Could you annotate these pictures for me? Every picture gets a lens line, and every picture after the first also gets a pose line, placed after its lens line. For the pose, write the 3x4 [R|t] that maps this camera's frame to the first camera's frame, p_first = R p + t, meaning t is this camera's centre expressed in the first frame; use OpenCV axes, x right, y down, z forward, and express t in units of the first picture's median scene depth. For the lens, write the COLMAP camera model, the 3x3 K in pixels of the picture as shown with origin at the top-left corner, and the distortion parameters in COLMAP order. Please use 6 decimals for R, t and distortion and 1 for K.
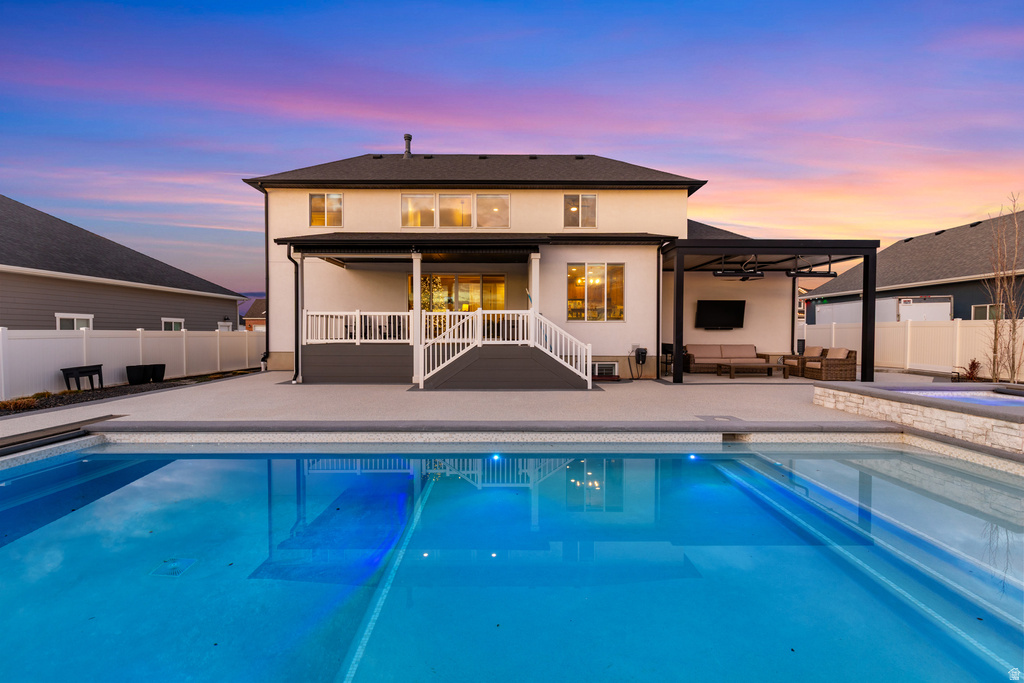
lens RADIAL K [[460.5, 0, 512.0], [0, 460.5, 341.5], [0, 0, 1]] dist [0.004725, 0.000623]
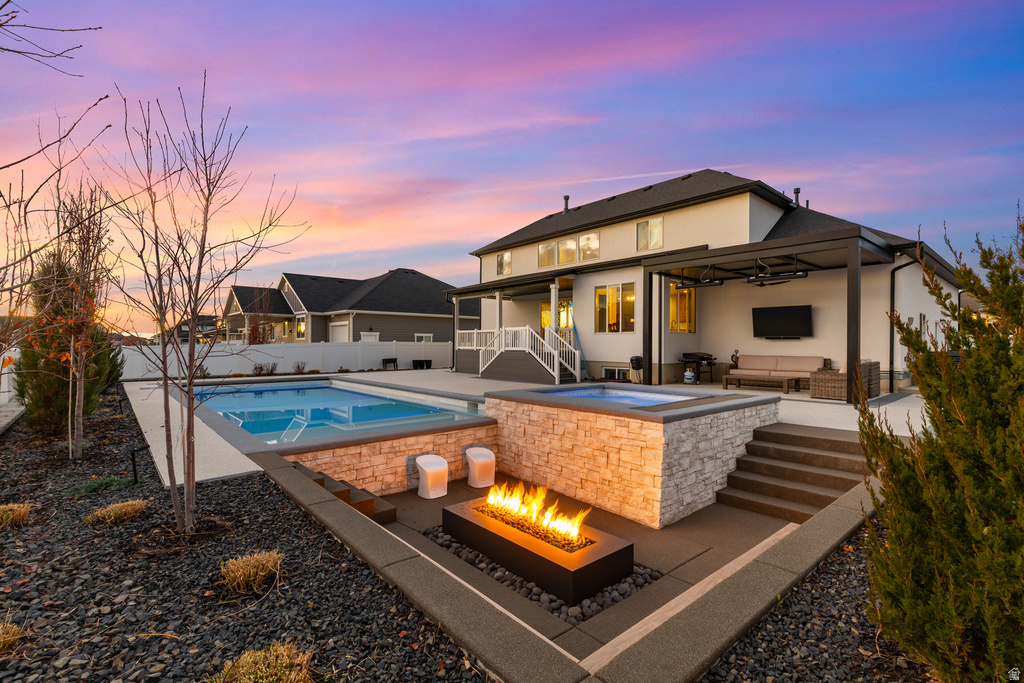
lens RADIAL K [[460.5, 0, 512.0], [0, 460.5, 341.5], [0, 0, 1]] dist [0.004725, 0.000623]
pose [[0.654966, -0.004191, -0.755647, 0.910623], [-0.015968, 0.999685, -0.019384, 0.005956], [0.755490, 0.024762, 0.654692, 0.016592]]
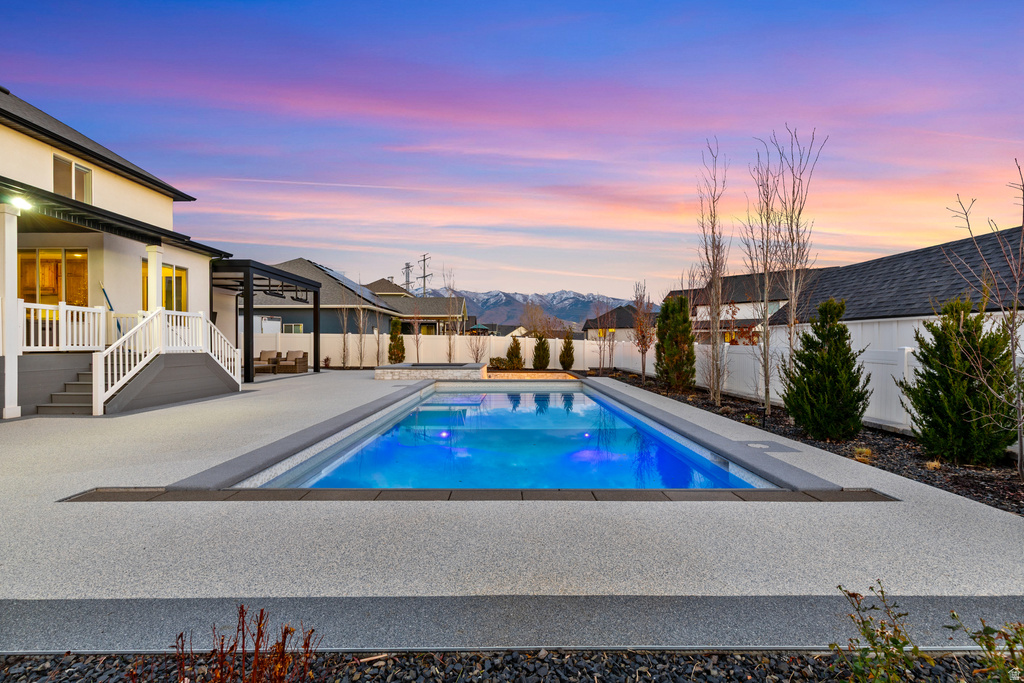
lens RADIAL K [[460.5, 0, 512.0], [0, 460.5, 341.5], [0, 0, 1]] dist [0.004725, 0.000623]
pose [[-0.004373, 0.006103, 0.999972, -0.746273], [0.017987, 0.999820, -0.006024, 0.005362], [-0.999829, 0.017960, -0.004482, 0.311917]]
